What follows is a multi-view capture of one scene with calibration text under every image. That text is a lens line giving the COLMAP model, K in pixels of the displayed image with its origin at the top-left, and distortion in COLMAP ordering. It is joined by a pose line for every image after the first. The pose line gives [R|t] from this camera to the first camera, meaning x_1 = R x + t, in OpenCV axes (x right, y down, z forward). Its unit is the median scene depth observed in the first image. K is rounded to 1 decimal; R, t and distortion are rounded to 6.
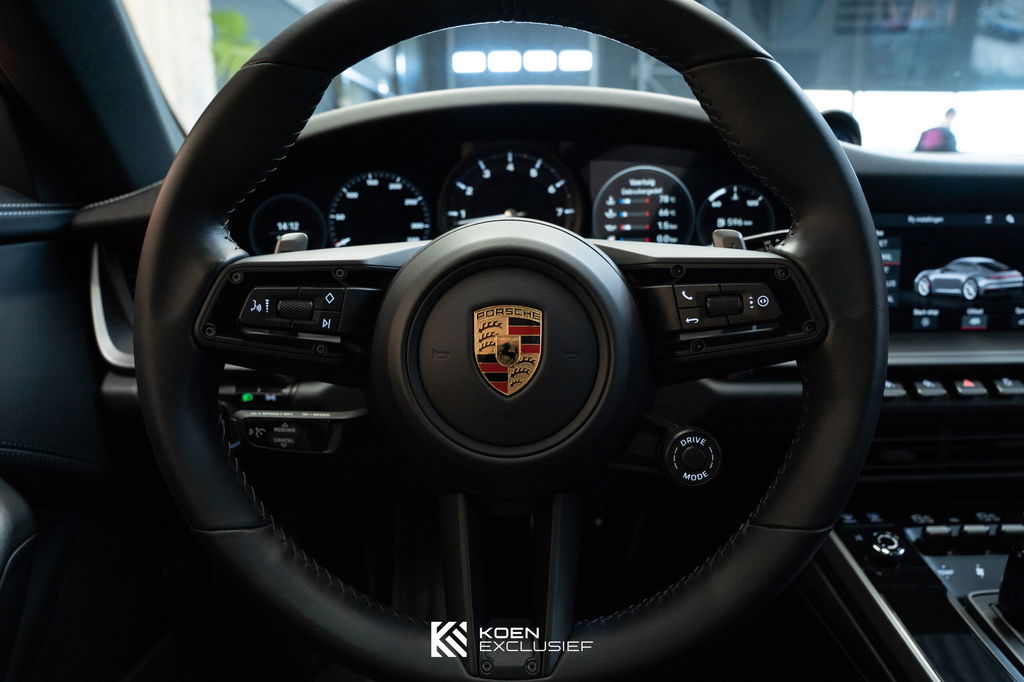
lens RADIAL K [[736.5, 0, 512.5], [0, 736.5, 364.8], [0, 0, 1]] dist [-0.005494, -0.000759]
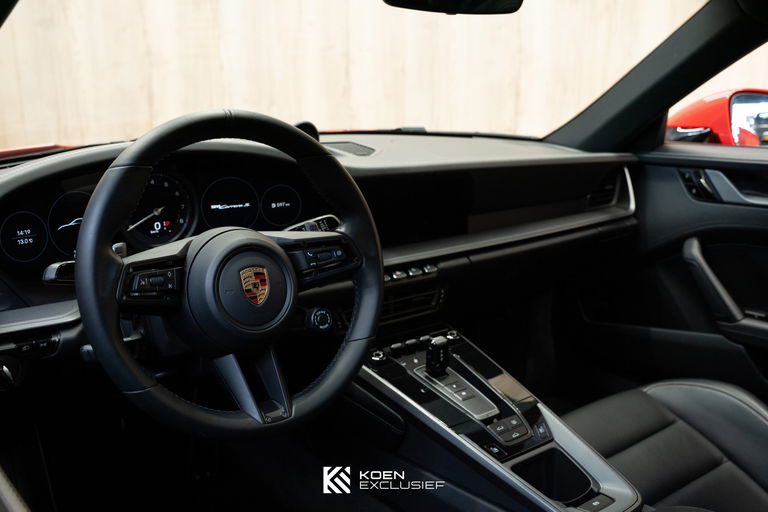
lens RADIAL K [[748.3, 0, 384.0], [0, 748.3, 256.0], [0, 0, 1]] dist [-0.006642, -0.007914]
pose [[0.821119, -0.124703, 0.556967, -0.651077], [0.146434, 0.989205, 0.005597, -0.044478], [-0.551653, 0.076964, 0.830515, -0.823896]]
